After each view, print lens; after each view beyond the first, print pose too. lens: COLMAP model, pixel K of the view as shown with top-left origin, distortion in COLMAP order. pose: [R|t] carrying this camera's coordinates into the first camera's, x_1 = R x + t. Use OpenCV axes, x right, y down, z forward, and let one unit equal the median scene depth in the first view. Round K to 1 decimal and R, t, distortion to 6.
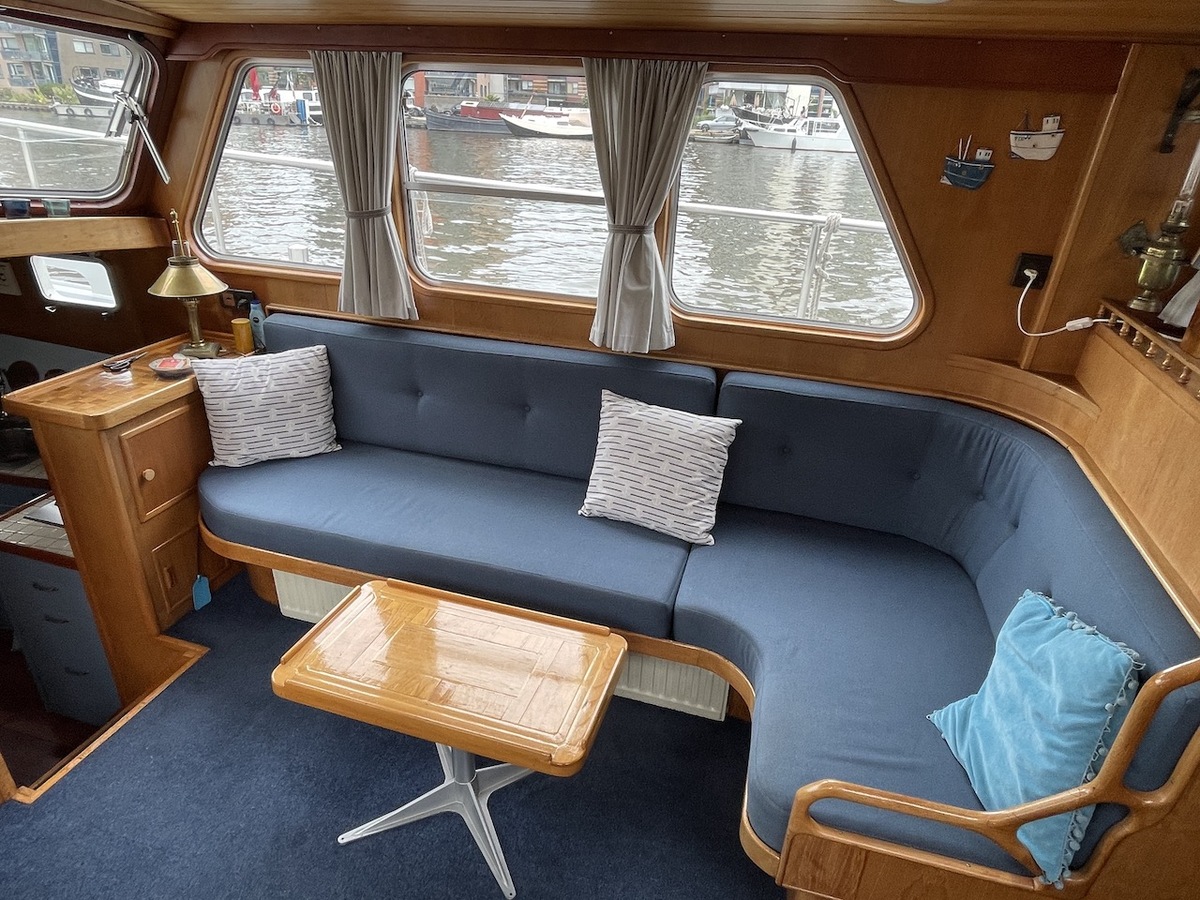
lens RADIAL K [[729.2, 0, 599.5], [0, 729.2, 454.6], [0, 0, 1]] dist [0.000813, -0.004315]
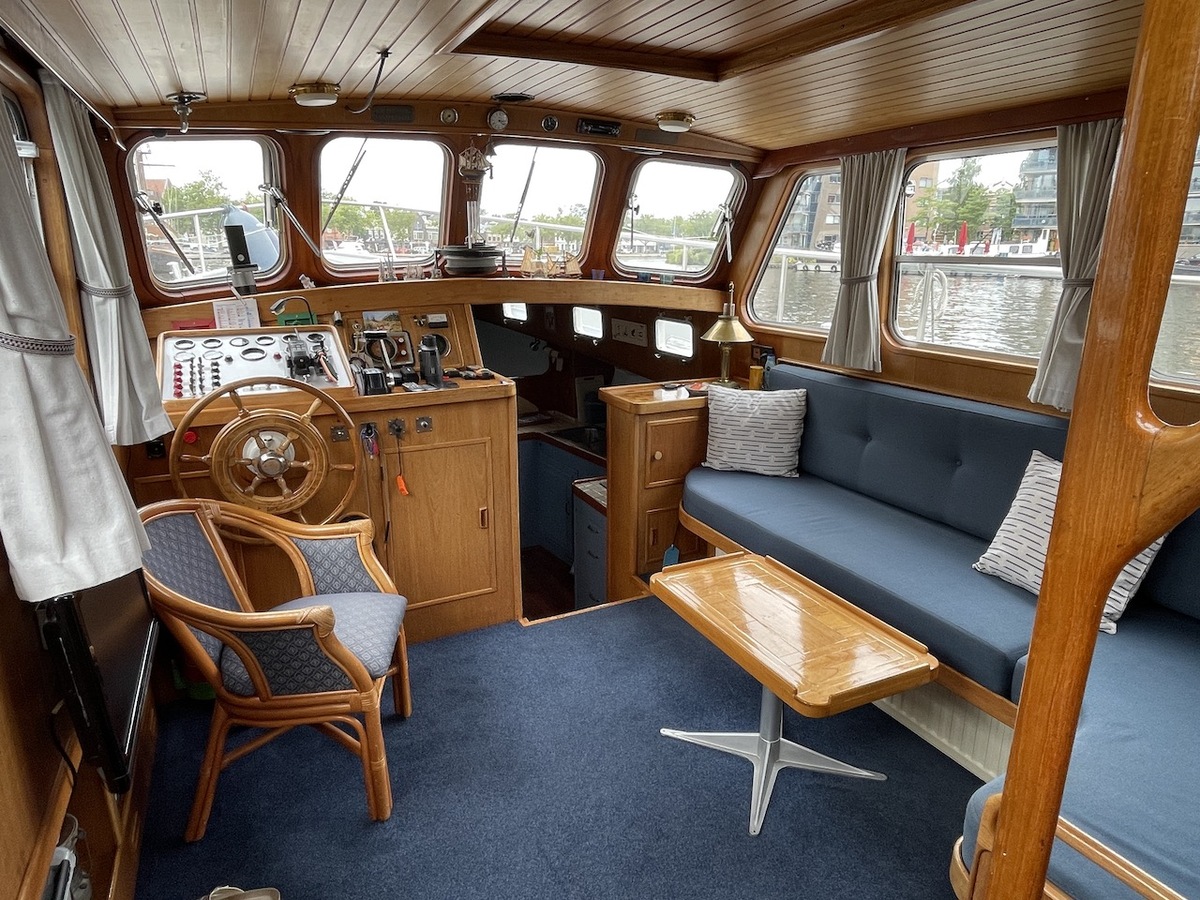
lens RADIAL K [[729.2, 0, 592.9], [0, 729.2, 455.2], [0, 0, 1]] dist [0.000813, -0.004315]
pose [[0.673487, 0.164744, -0.720607, 0.286728], [-0.296656, 0.953138, -0.059352, 0.136953], [0.677060, 0.253745, 0.690798, -0.050206]]
